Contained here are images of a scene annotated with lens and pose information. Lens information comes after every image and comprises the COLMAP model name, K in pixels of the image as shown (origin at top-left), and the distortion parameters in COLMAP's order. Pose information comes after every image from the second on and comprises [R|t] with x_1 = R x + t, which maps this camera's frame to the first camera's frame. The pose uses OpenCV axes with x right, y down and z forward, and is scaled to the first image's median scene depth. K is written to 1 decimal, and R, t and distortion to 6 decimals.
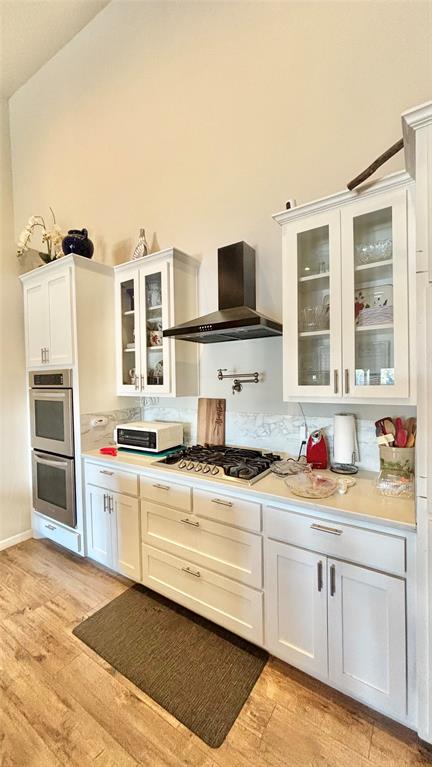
lens RADIAL K [[306.1, 0, 216.8], [0, 306.1, 382.0], [0, 0, 1]] dist [-0.001082, -0.000932]
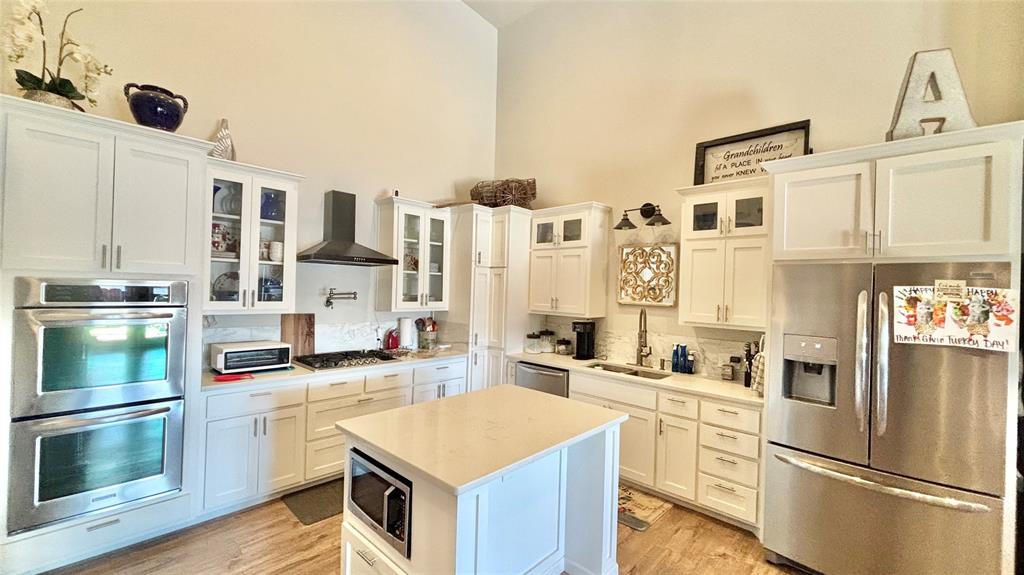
lens RADIAL K [[408.6, 0, 508.3], [0, 408.6, 289.6], [0, 0, 1]] dist [0.004276, -0.001192]
pose [[0.170647, 0.026273, 0.984982, -1.495249], [-0.011665, 0.999628, -0.024643, -0.005409], [-0.985263, -0.007285, 0.170890, 0.031638]]
